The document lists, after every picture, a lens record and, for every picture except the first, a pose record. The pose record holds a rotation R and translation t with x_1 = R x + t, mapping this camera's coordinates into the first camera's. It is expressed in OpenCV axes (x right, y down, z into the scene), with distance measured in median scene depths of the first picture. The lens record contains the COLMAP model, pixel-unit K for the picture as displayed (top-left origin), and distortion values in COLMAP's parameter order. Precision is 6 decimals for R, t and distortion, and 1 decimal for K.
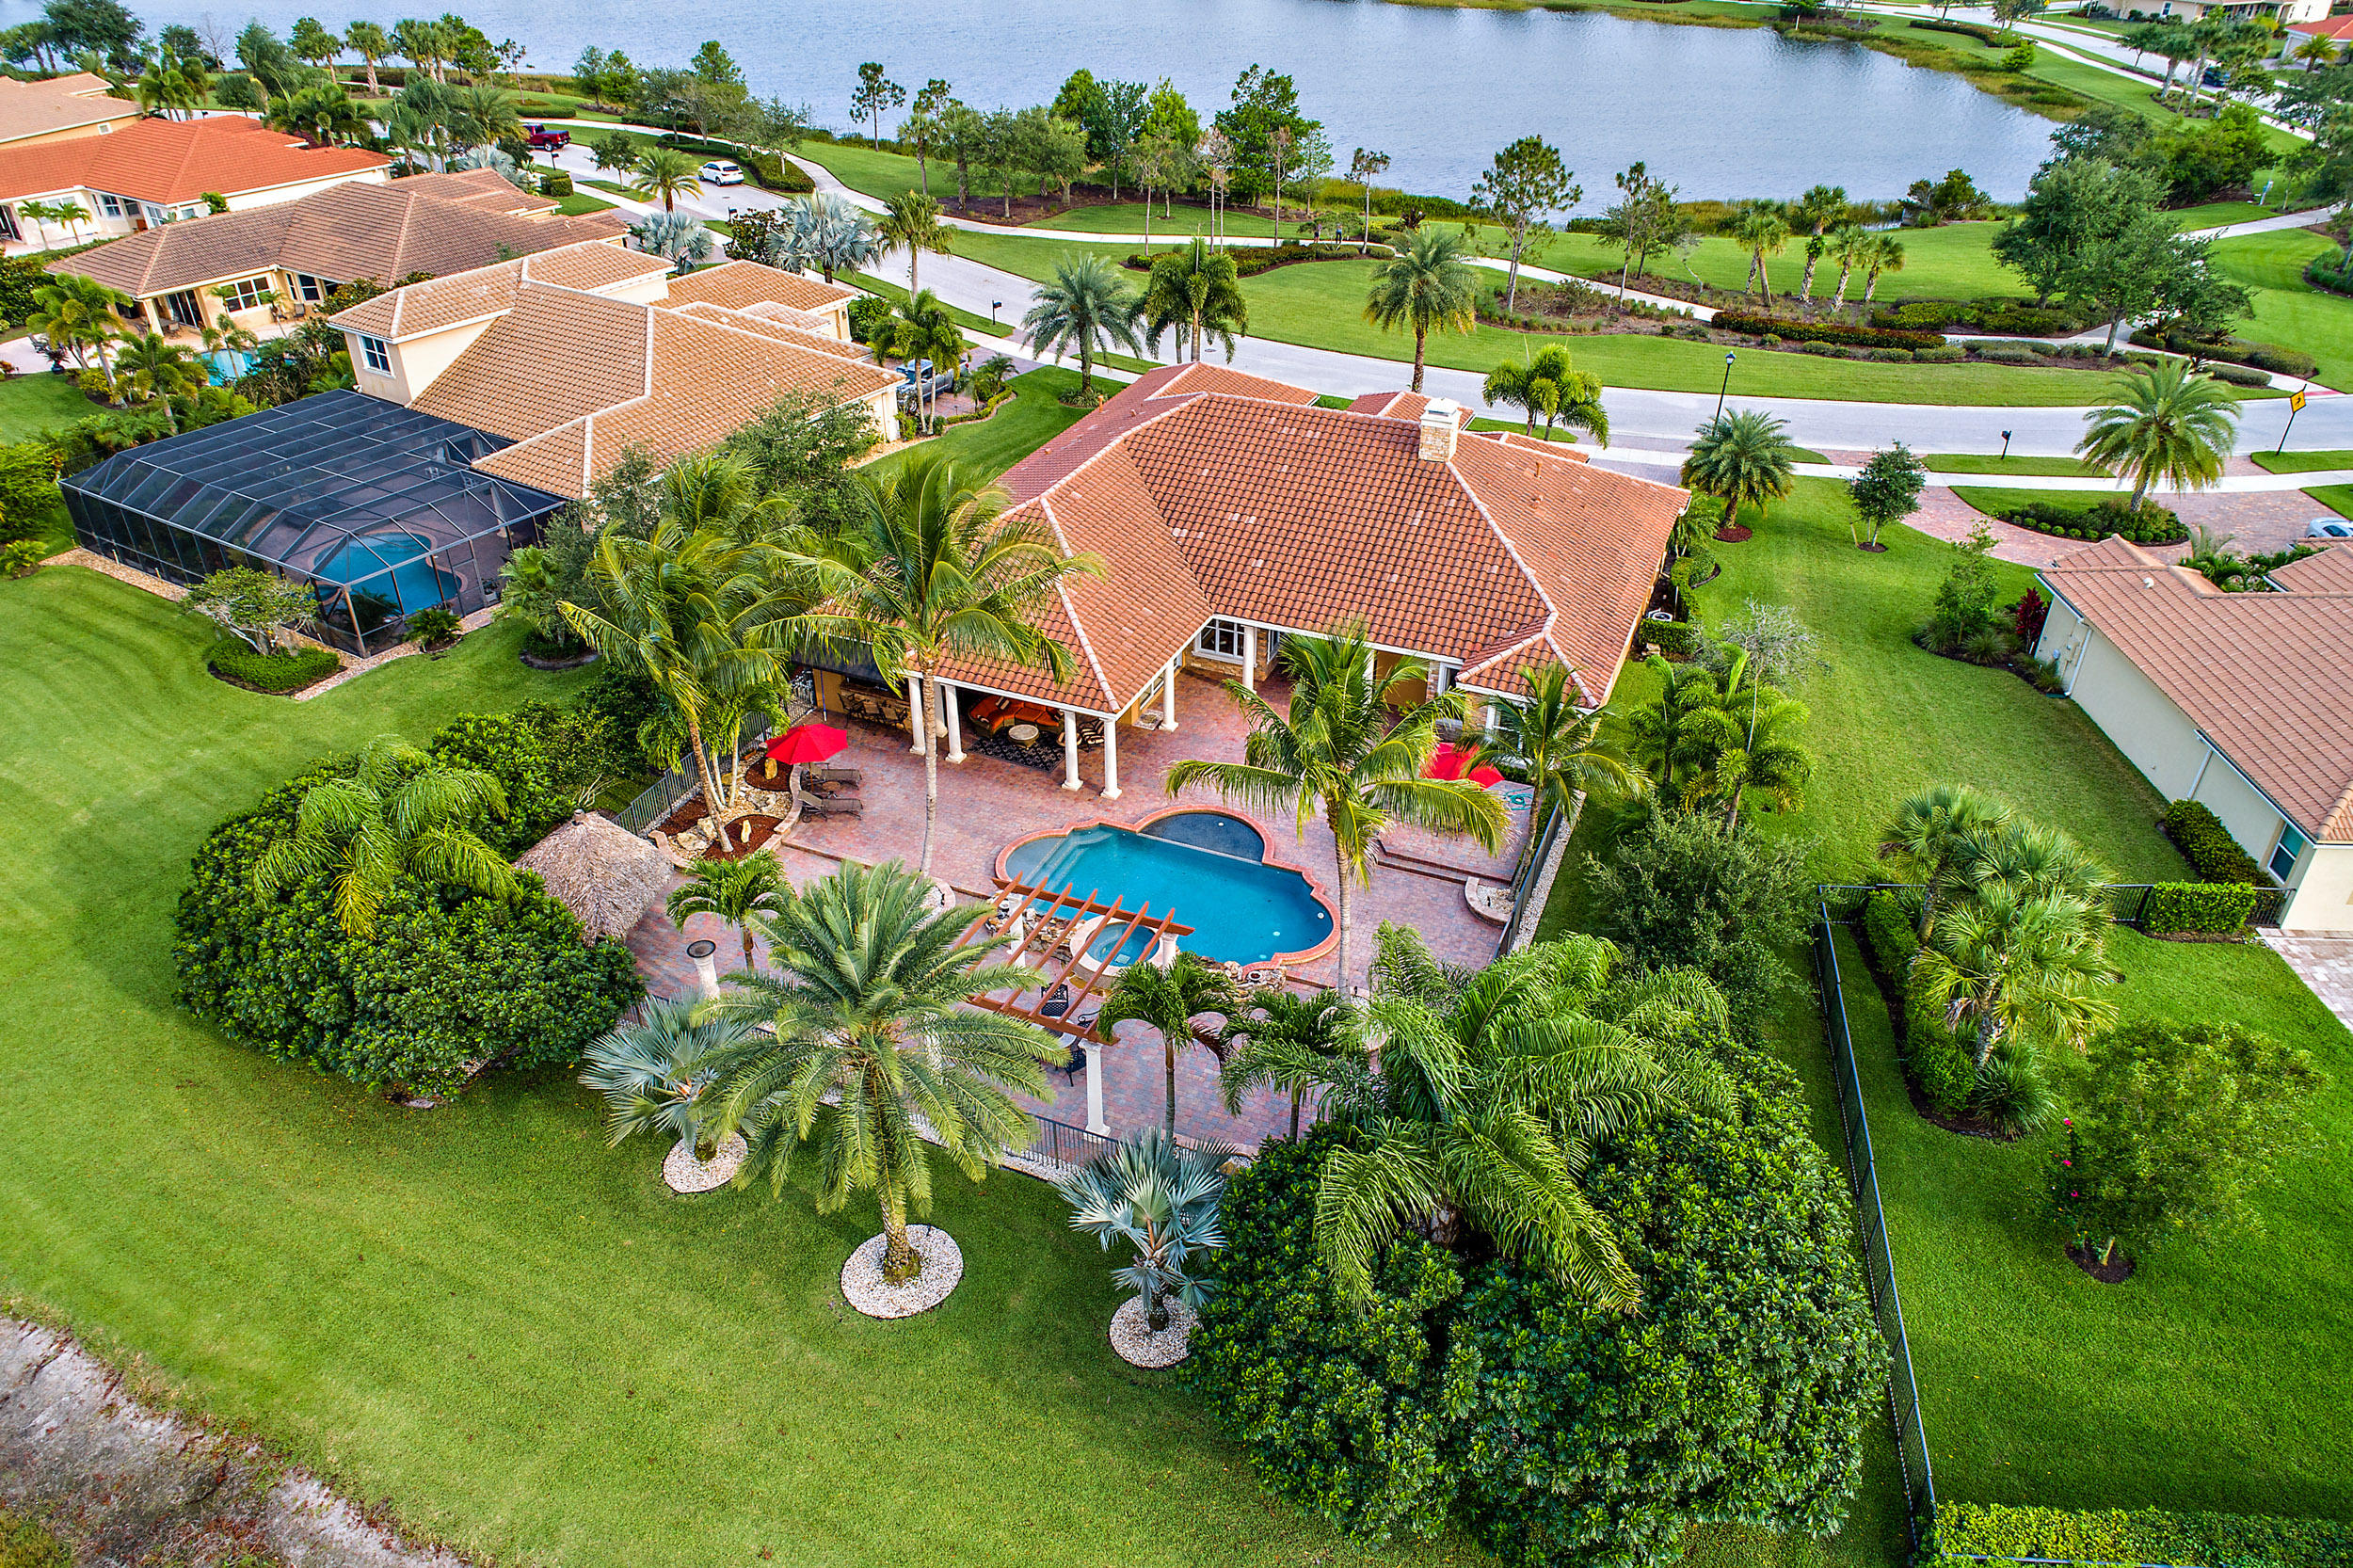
lens RADIAL K [[1589.2, 0, 1176.5], [0, 1589.2, 784.0], [0, 0, 1]] dist [-0.000820, -0.001053]
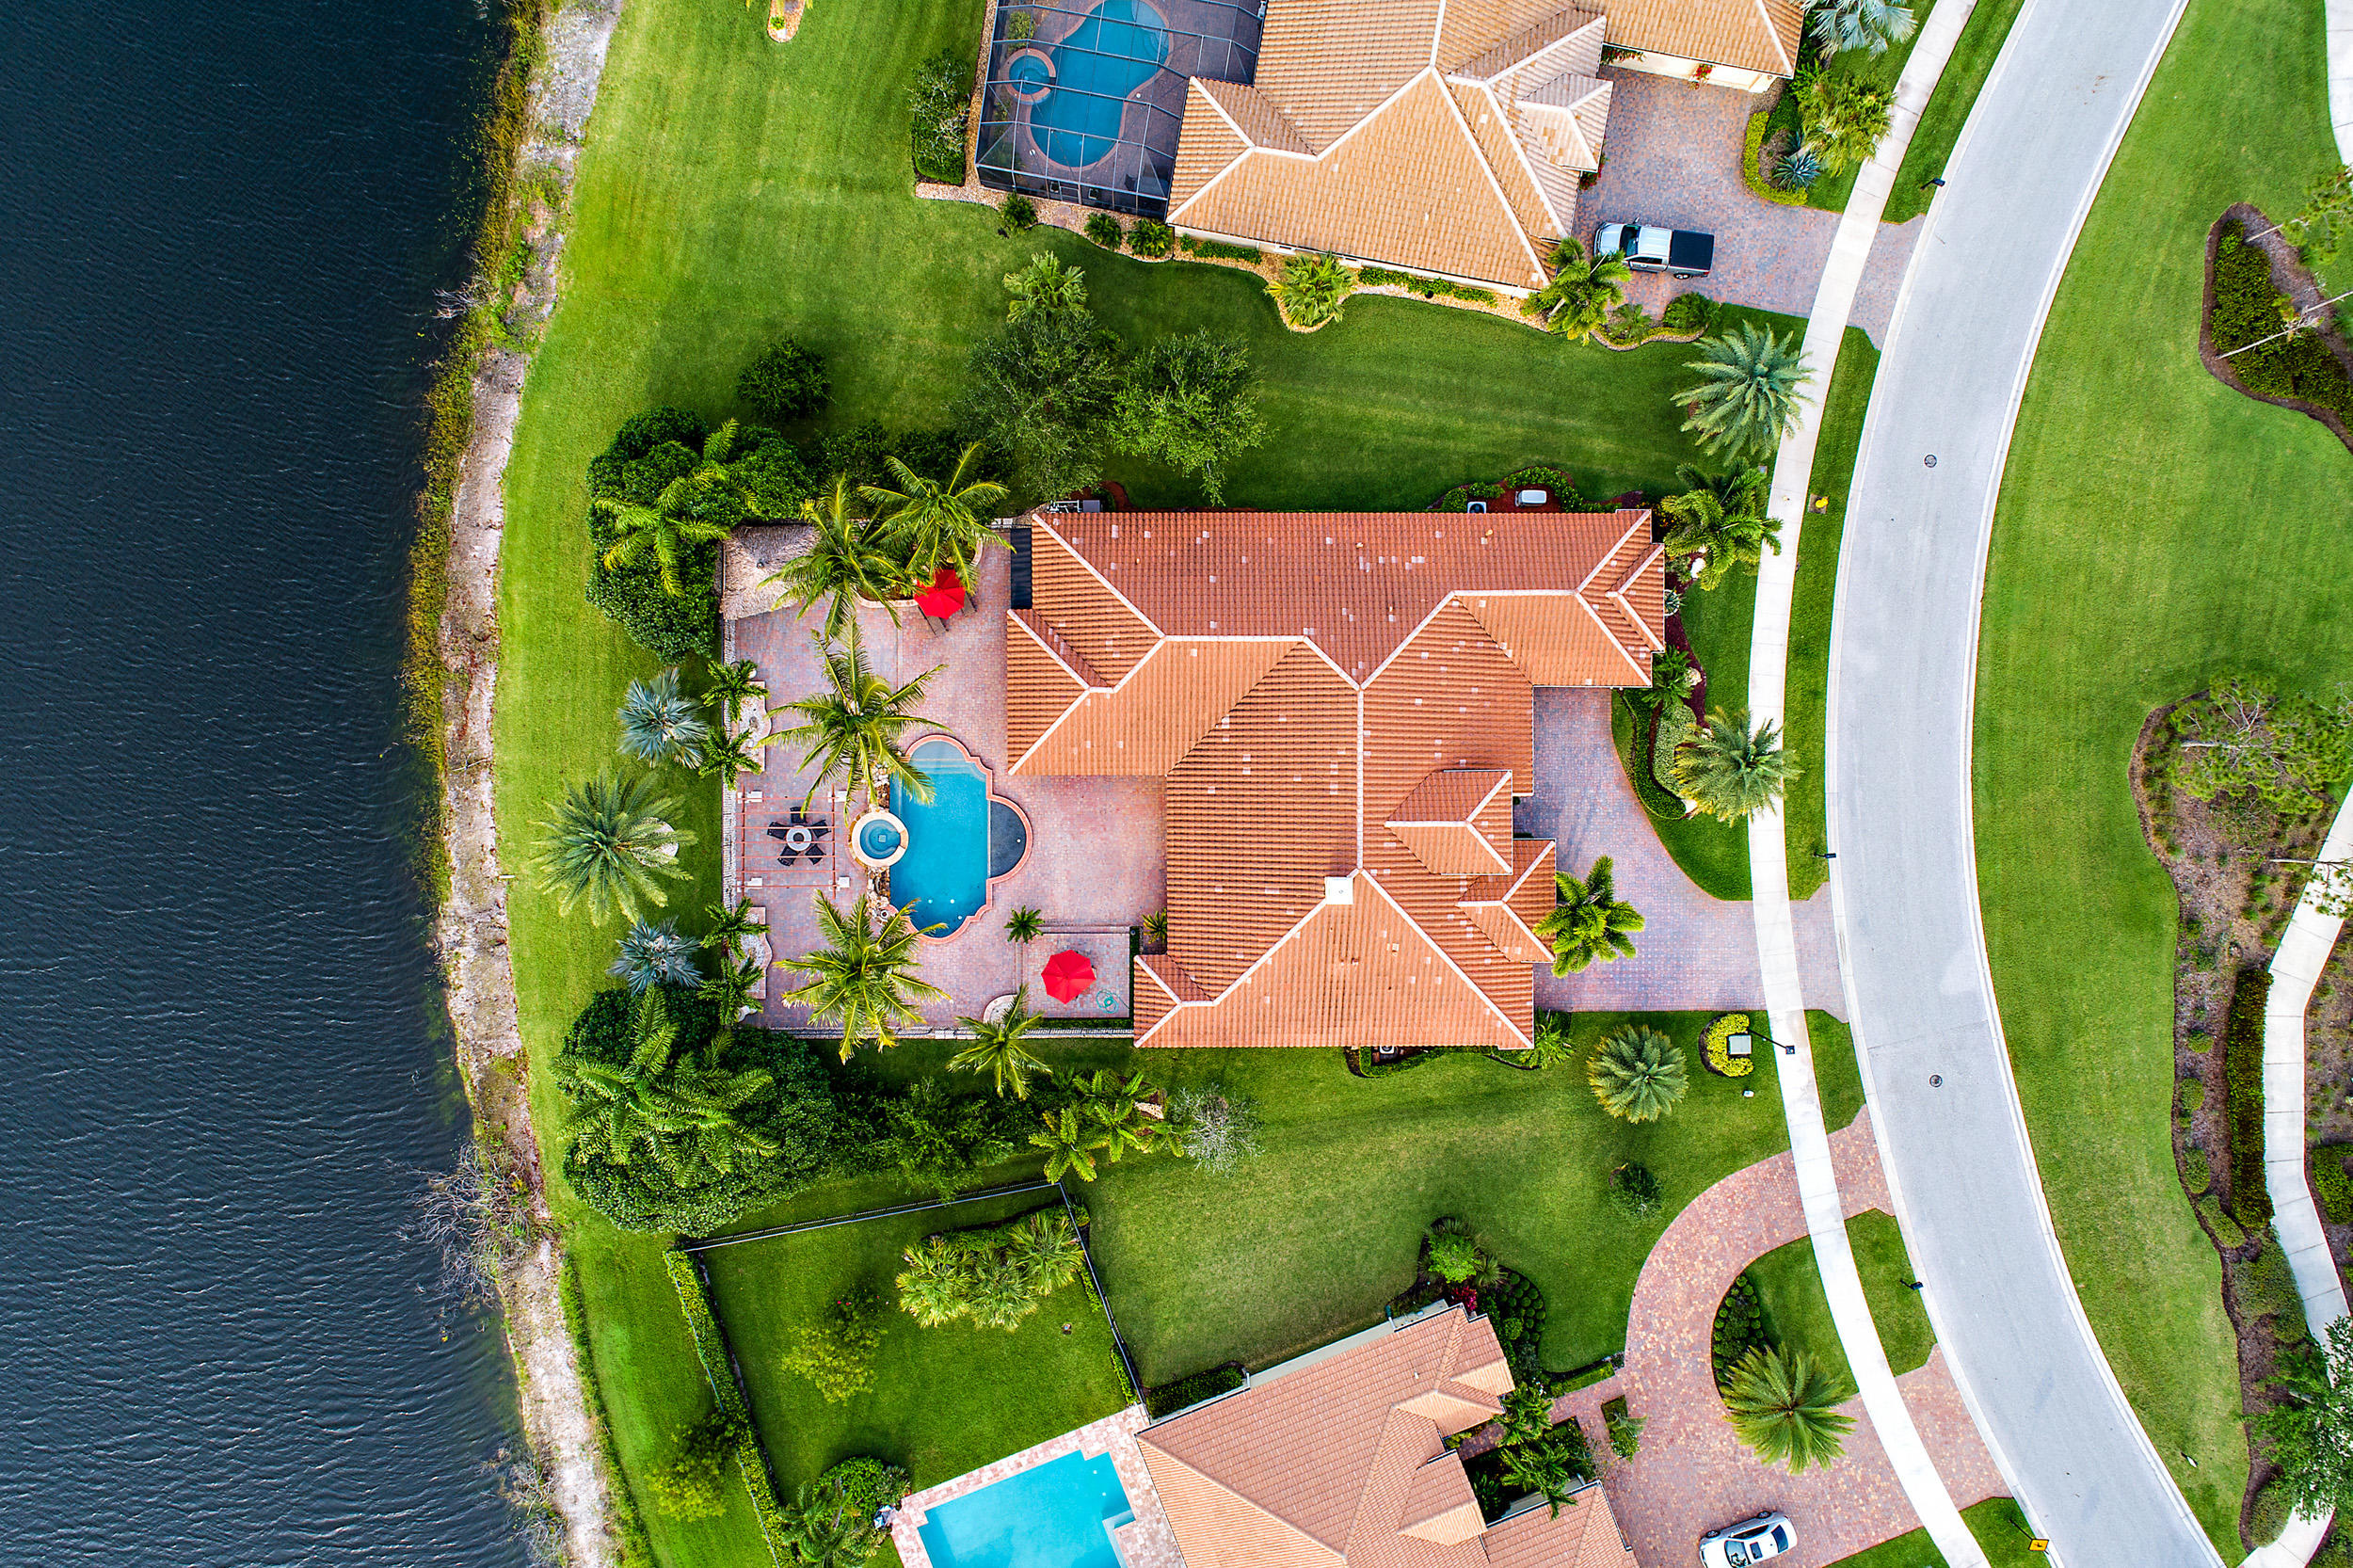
lens RADIAL K [[1599.4, 0, 1176.5], [0, 1599.4, 784.0], [0, 0, 1]] dist [0.002040, 0.004844]
pose [[0.395614, 0.918417, 0.000339, 0.040790], [-0.490117, 0.210809, 0.845780, -1.567777], [0.776708, -0.334768, 0.533531, 0.280895]]
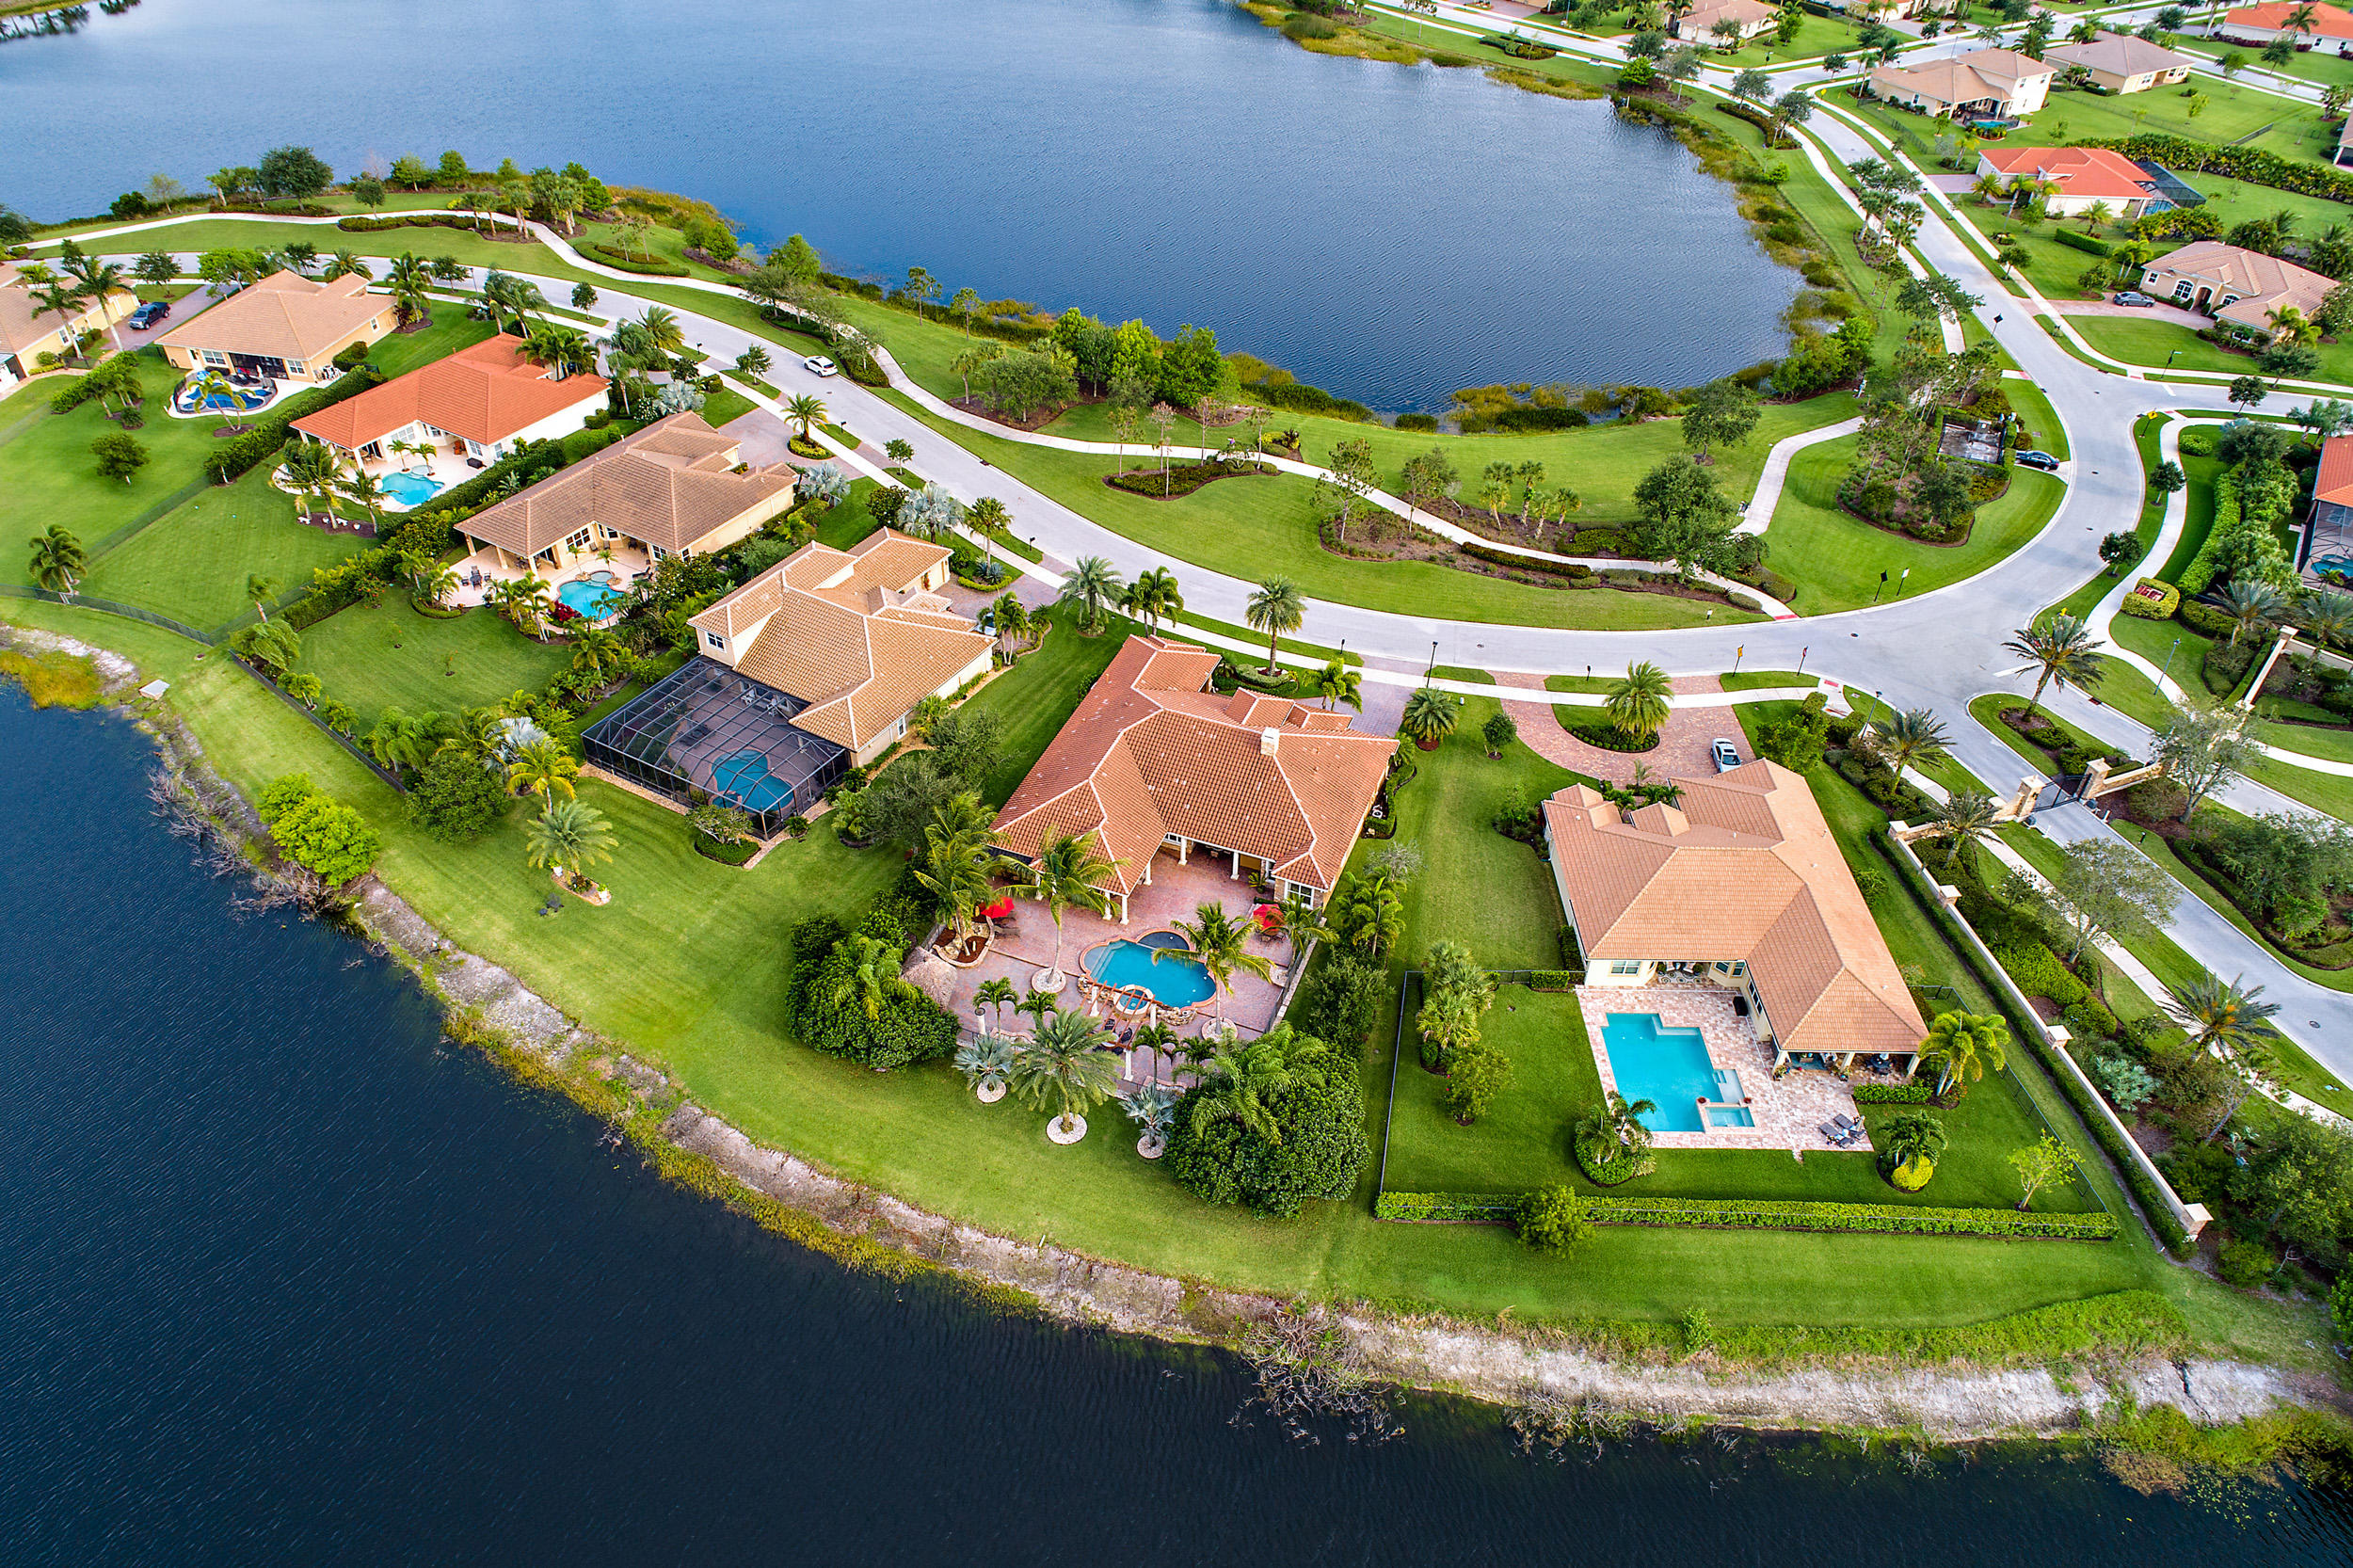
lens RADIAL K [[1599.4, 0, 1176.5], [0, 1599.4, 784.0], [0, 0, 1]] dist [0.002040, 0.004844]
pose [[0.999372, -0.009514, 0.034141, -0.047160], [0.005104, 0.991891, 0.126990, -0.542083], [-0.035072, -0.126736, 0.991316, -1.441768]]
